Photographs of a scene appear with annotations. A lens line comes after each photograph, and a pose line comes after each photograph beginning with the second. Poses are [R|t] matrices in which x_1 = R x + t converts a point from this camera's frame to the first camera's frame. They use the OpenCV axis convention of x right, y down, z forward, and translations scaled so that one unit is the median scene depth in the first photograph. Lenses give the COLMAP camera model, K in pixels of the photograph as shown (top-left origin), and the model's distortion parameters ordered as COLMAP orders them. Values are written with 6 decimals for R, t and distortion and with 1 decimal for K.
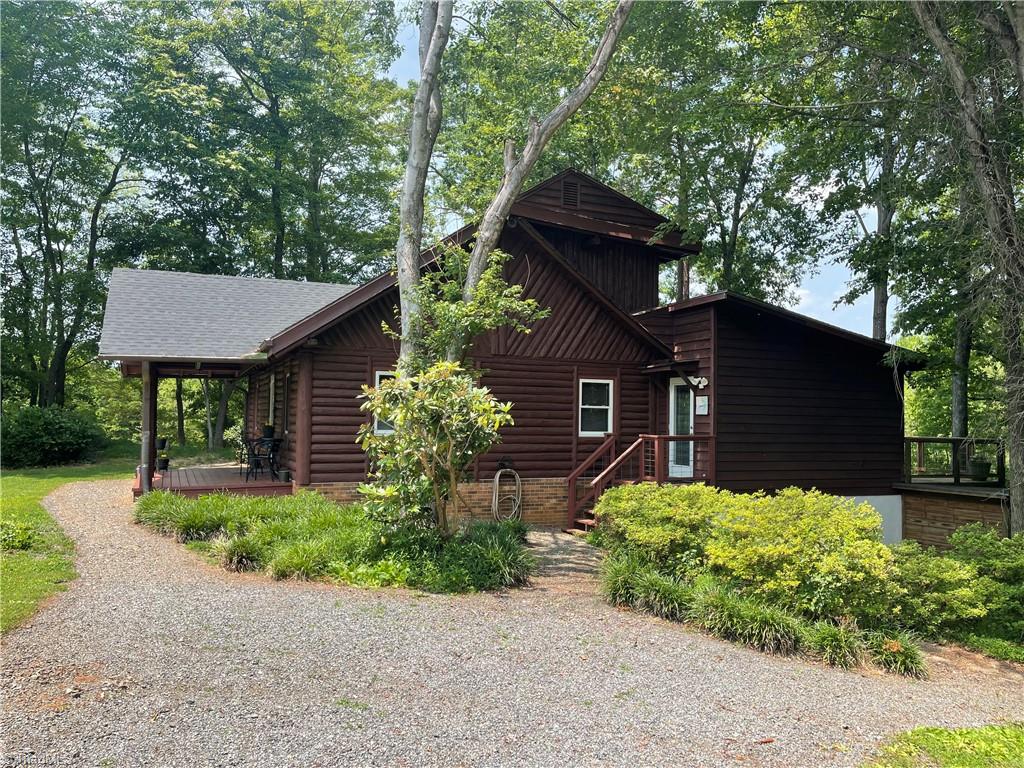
lens RADIAL K [[772.1, 0, 497.3], [0, 772.1, 381.2], [0, 0, 1]] dist [0.009230, 0.002454]
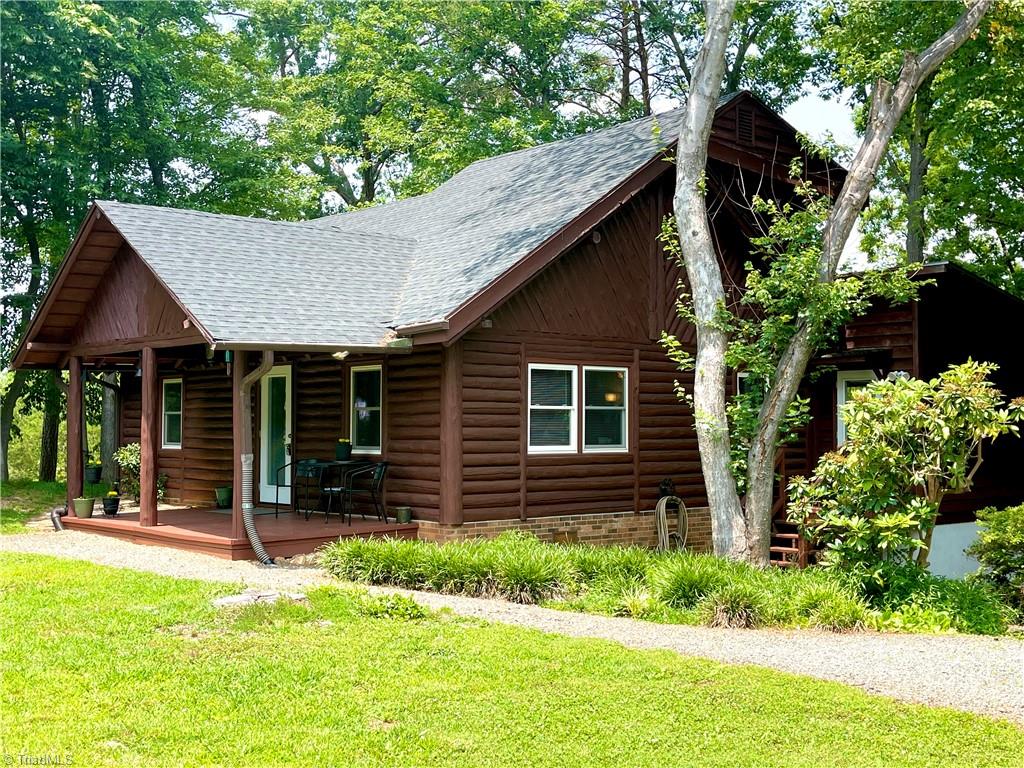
lens RADIAL K [[1209.4, 0, 512.0], [0, 1209.4, 384.0], [0, 0, 1]] dist [0.030473, -0.034857]
pose [[0.957848, -0.002918, 0.287260, -0.662737], [-0.001498, 0.999884, 0.015153, -0.014665], [-0.287271, -0.014945, 0.957733, -0.087837]]
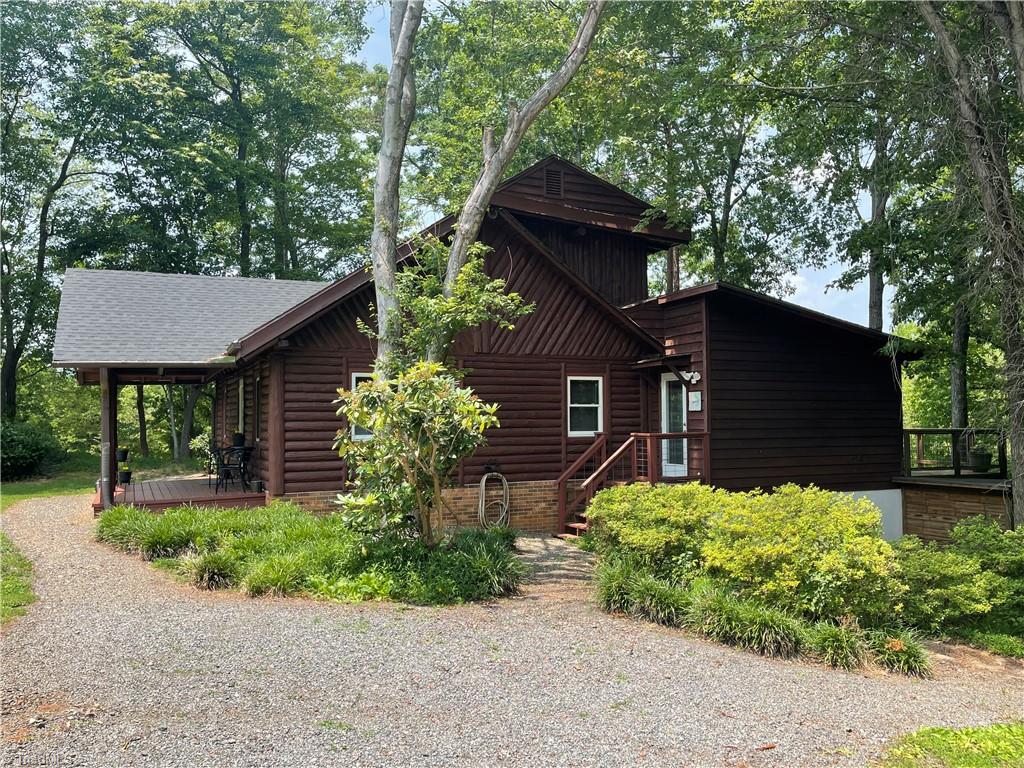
lens RADIAL K [[809.5, 0, 512.0], [0, 809.5, 384.0], [0, 0, 1]] dist [0.002200, -0.002042]
pose [[0.999025, -0.022214, 0.038155, -0.000258], [0.022038, 0.999745, 0.005020, -0.000102], [-0.038257, -0.004174, 0.999259, 0.005451]]
